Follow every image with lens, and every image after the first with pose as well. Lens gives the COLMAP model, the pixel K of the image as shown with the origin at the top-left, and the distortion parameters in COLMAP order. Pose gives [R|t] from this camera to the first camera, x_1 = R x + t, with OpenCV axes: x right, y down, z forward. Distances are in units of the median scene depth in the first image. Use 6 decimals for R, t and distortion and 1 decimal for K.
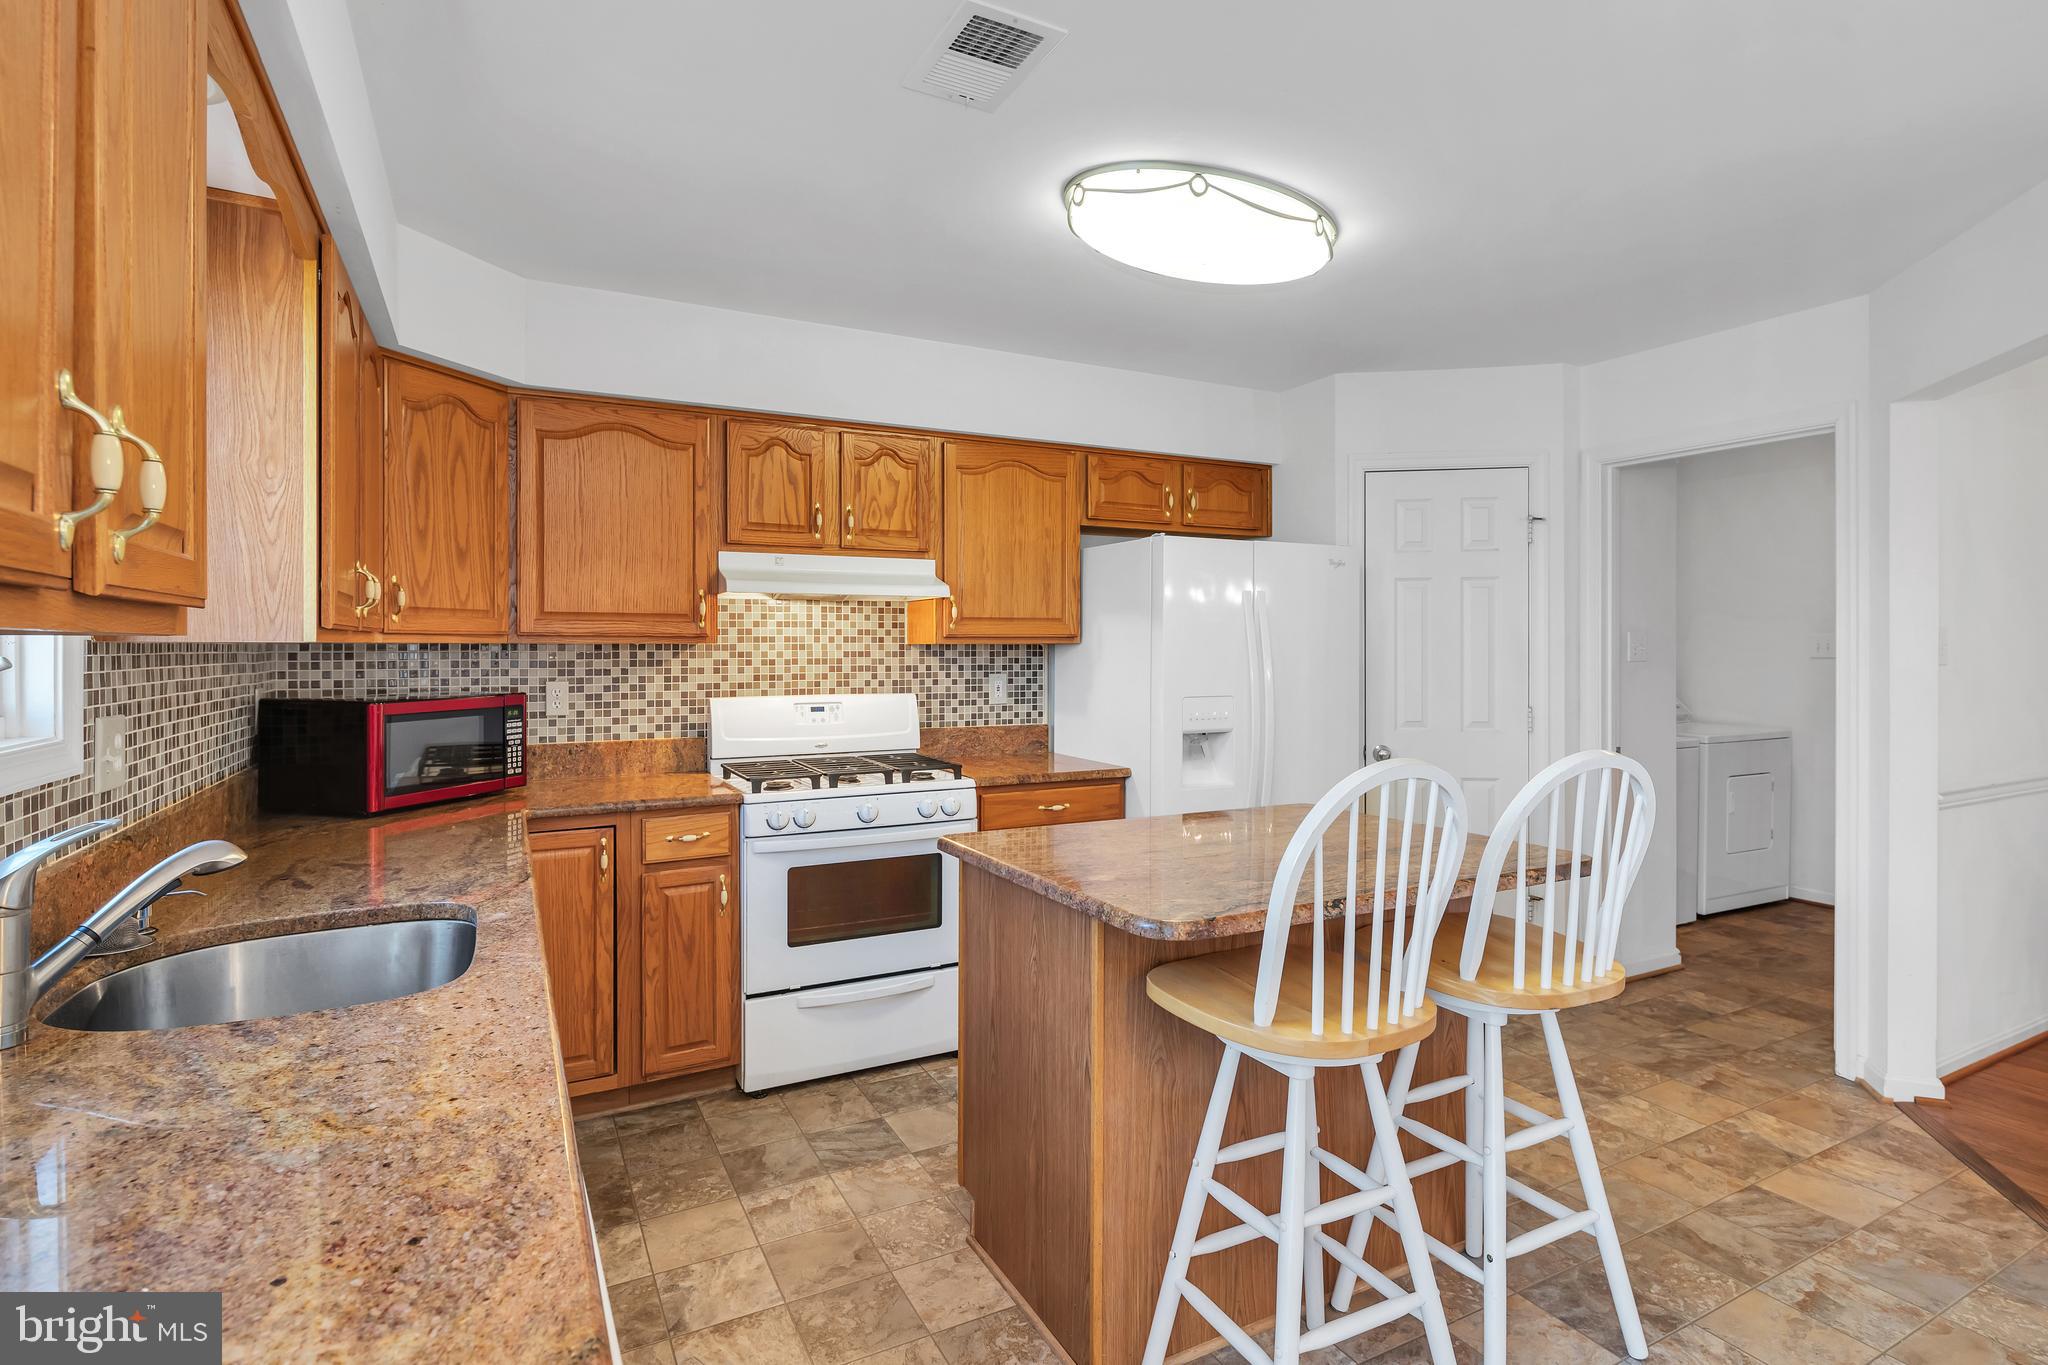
lens RADIAL K [[1012.1, 0, 1027.1], [0, 1012.1, 681.0], [0, 0, 1]] dist [0.002359, -0.003368]
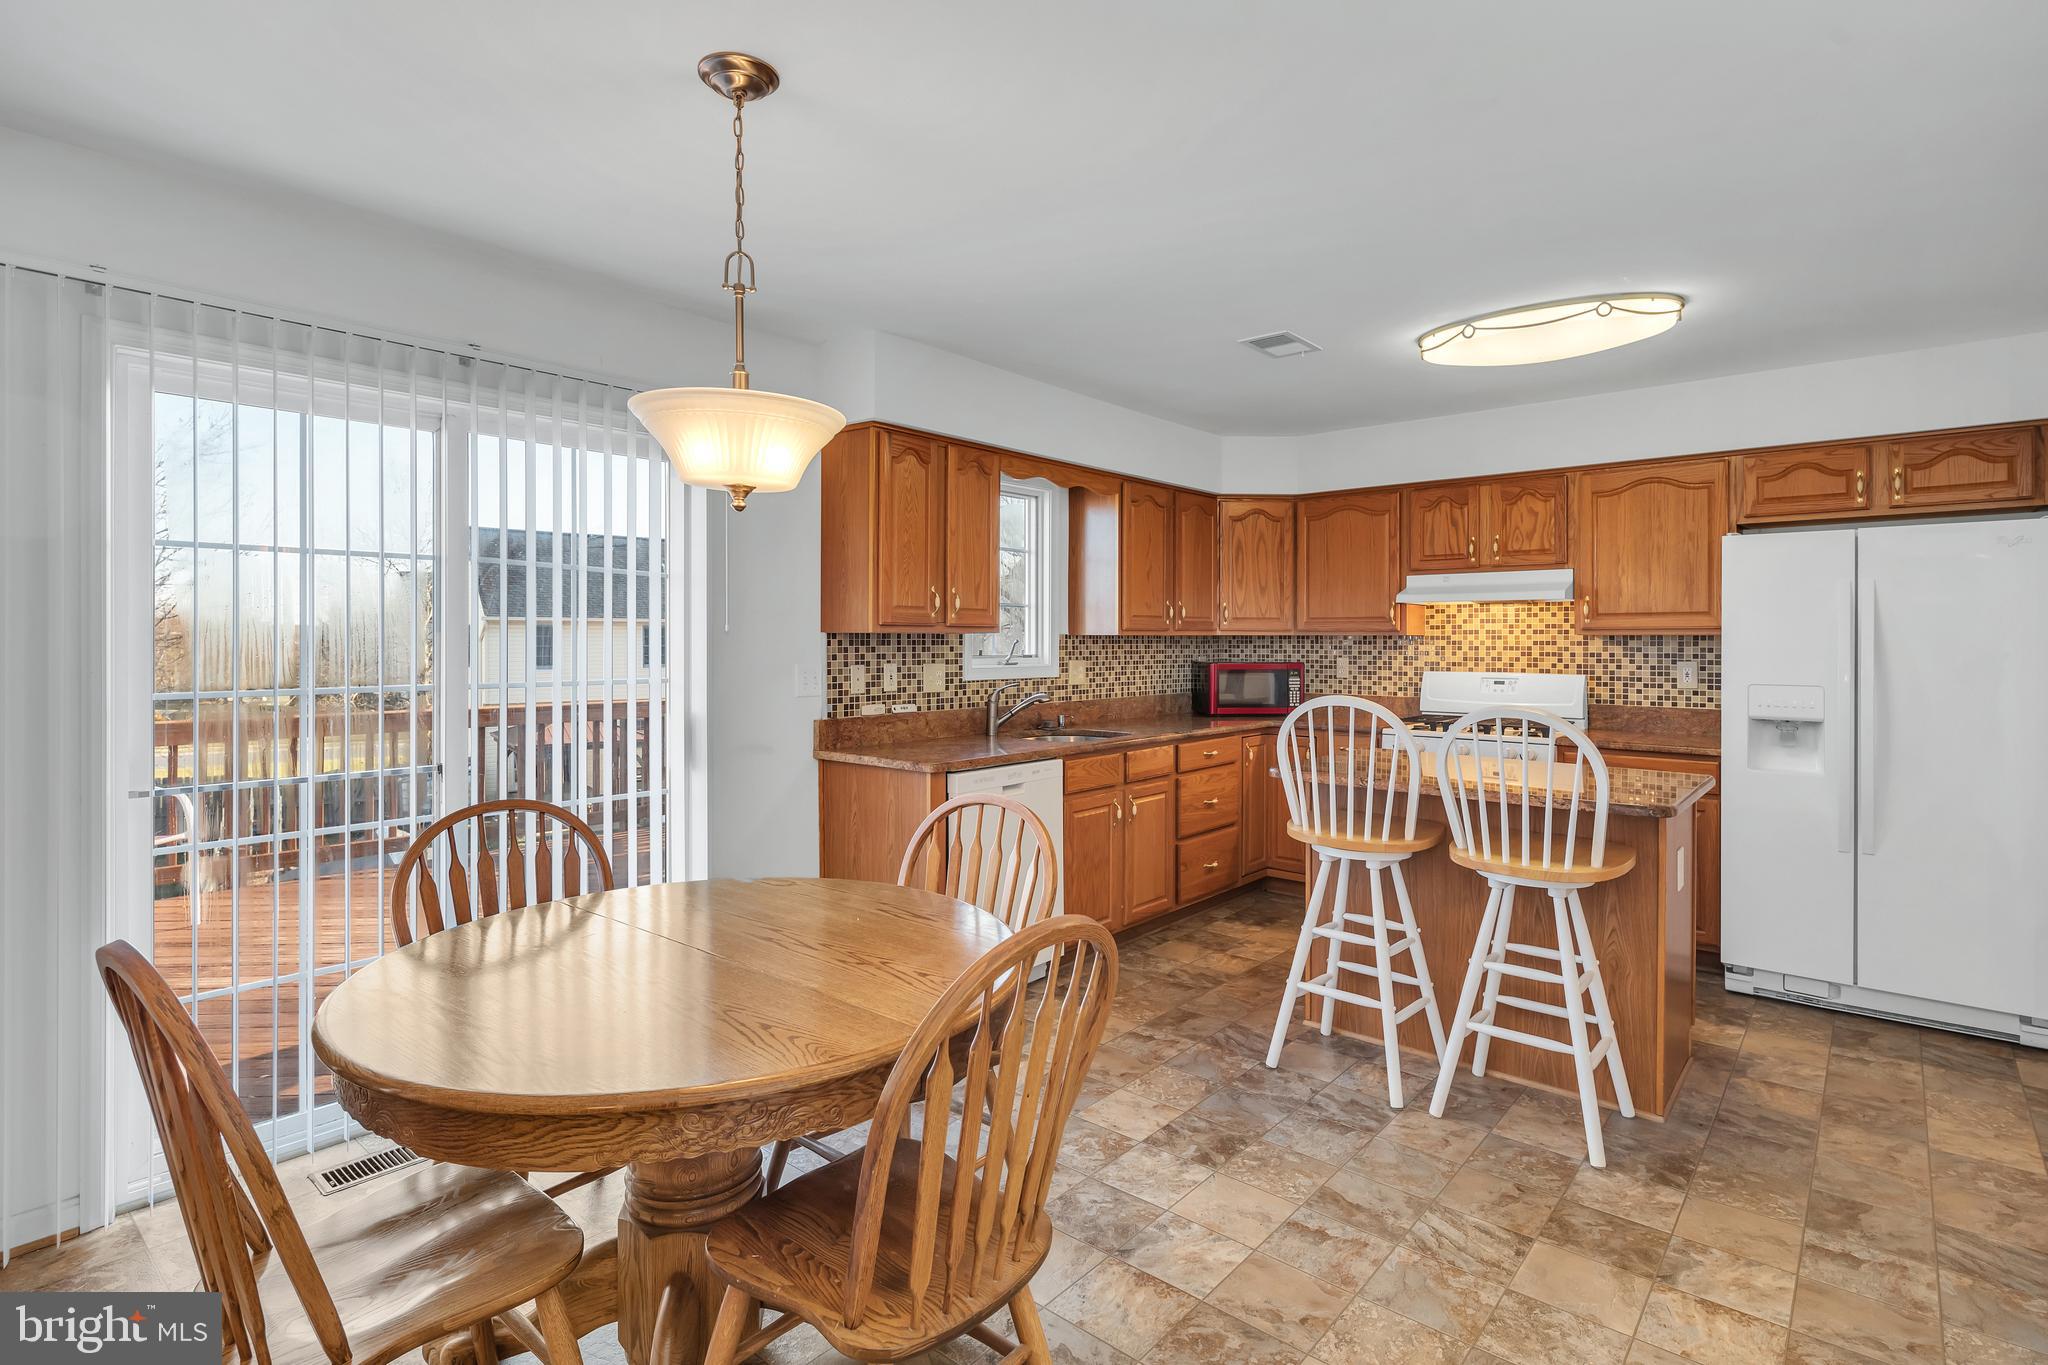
lens RADIAL K [[1012.1, 0, 1020.3], [0, 1012.1, 638.2], [0, 0, 1]] dist [0.002359, -0.003368]
pose [[0.365092, -0.003373, -0.930965, 0.846229], [-0.036982, 0.999152, -0.018123, 0.016761], [0.930236, 0.041045, 0.364658, -0.109968]]
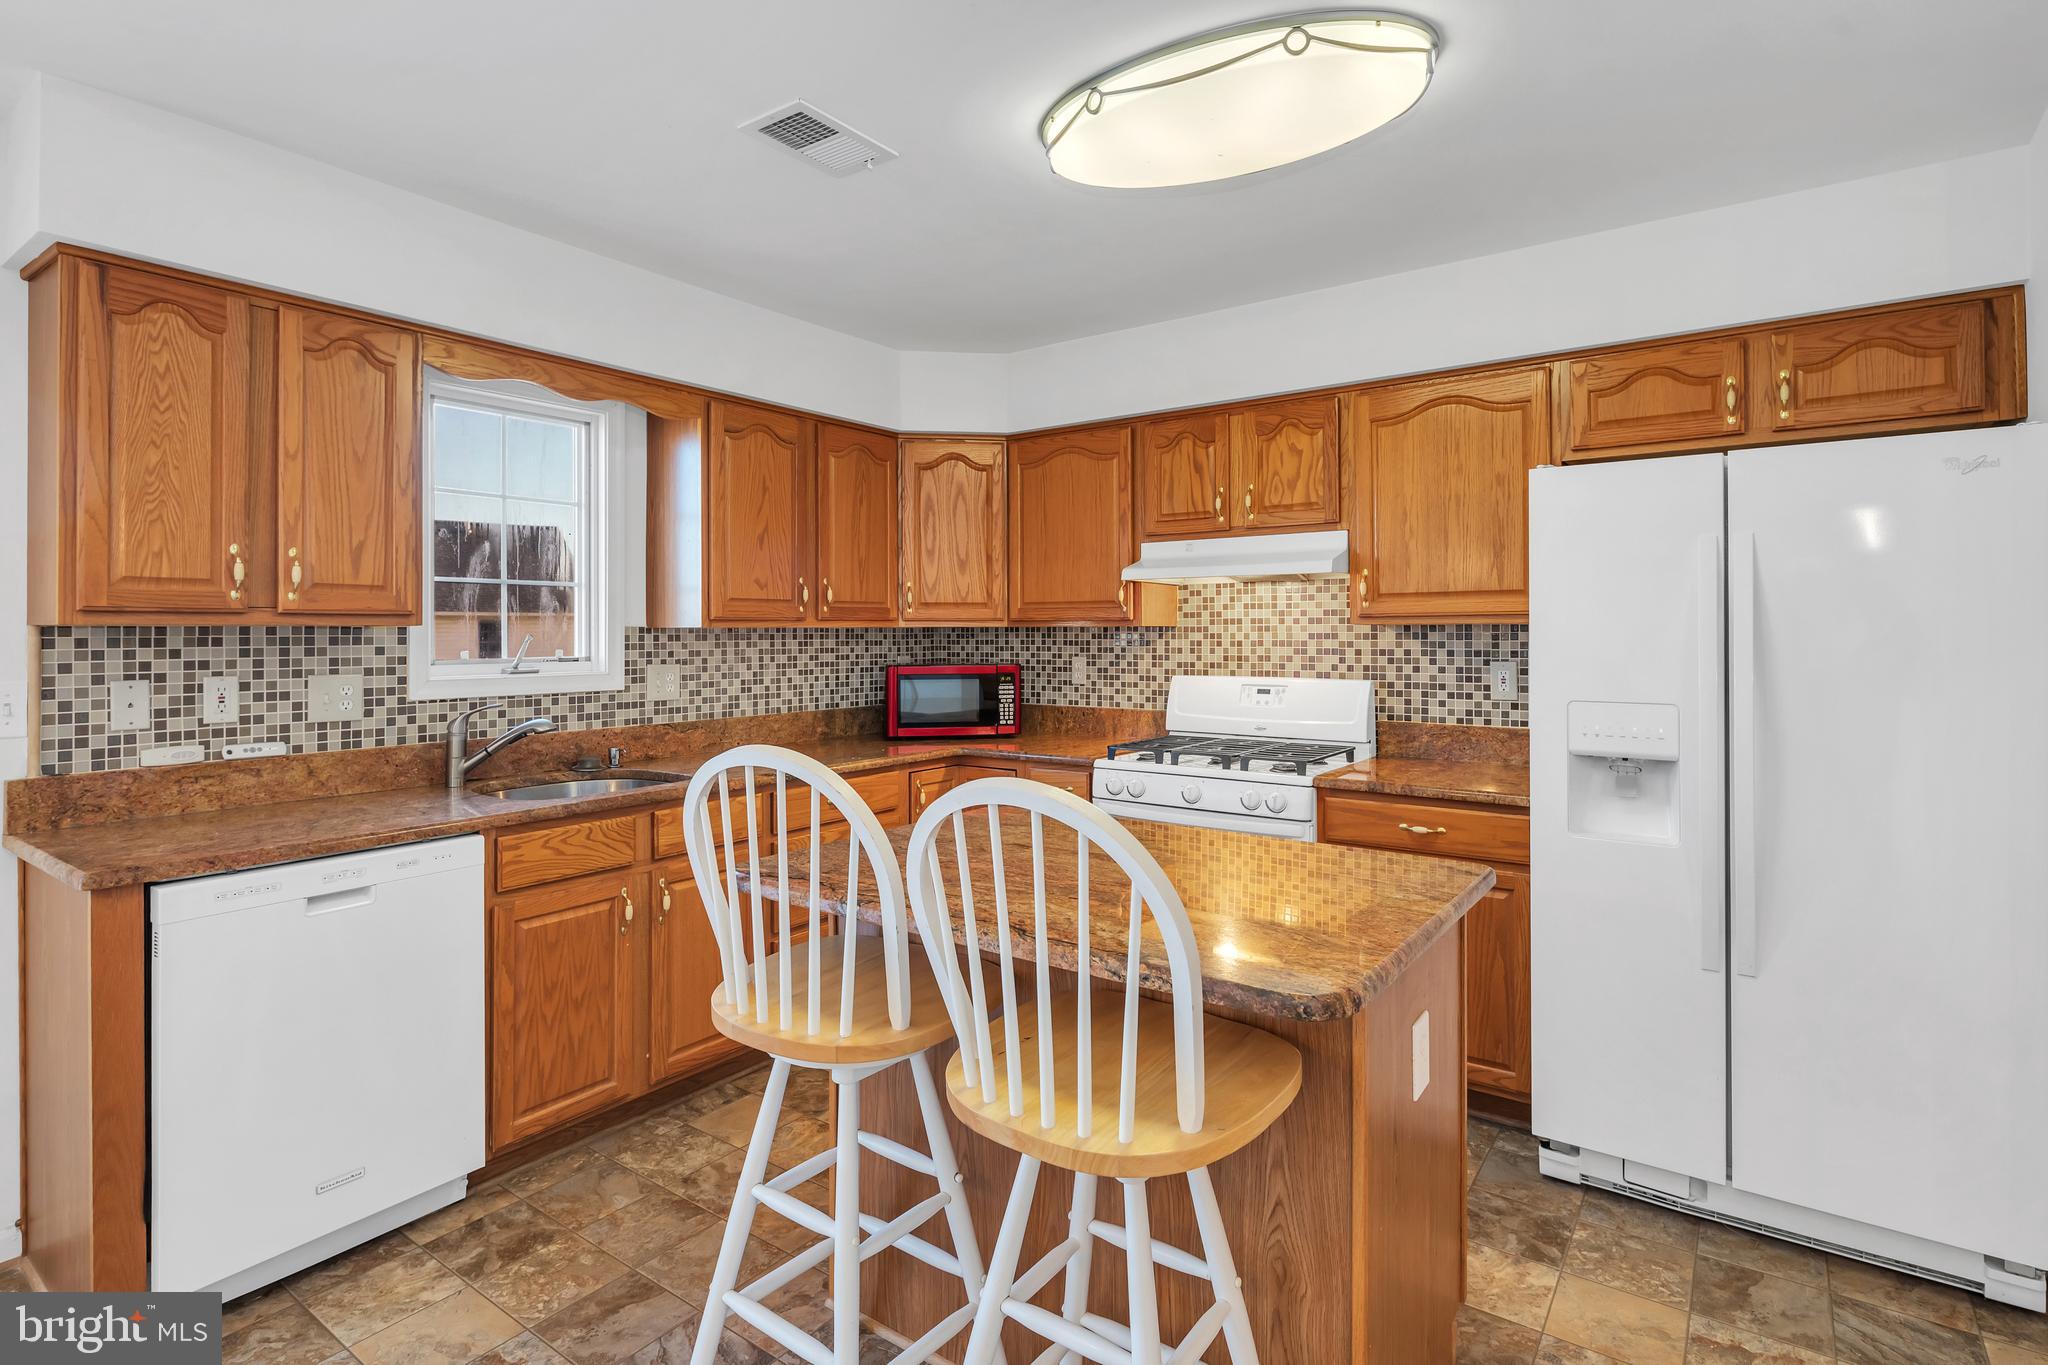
lens RADIAL K [[1012.1, 0, 1030.4], [0, 1012.1, 619.2], [0, 0, 1]] dist [0.002359, -0.003368]
pose [[0.435215, -0.014058, -0.900217, 0.590775], [-0.030916, 0.999055, -0.030548, -0.005461], [0.899796, 0.041126, 0.434369, 0.368842]]
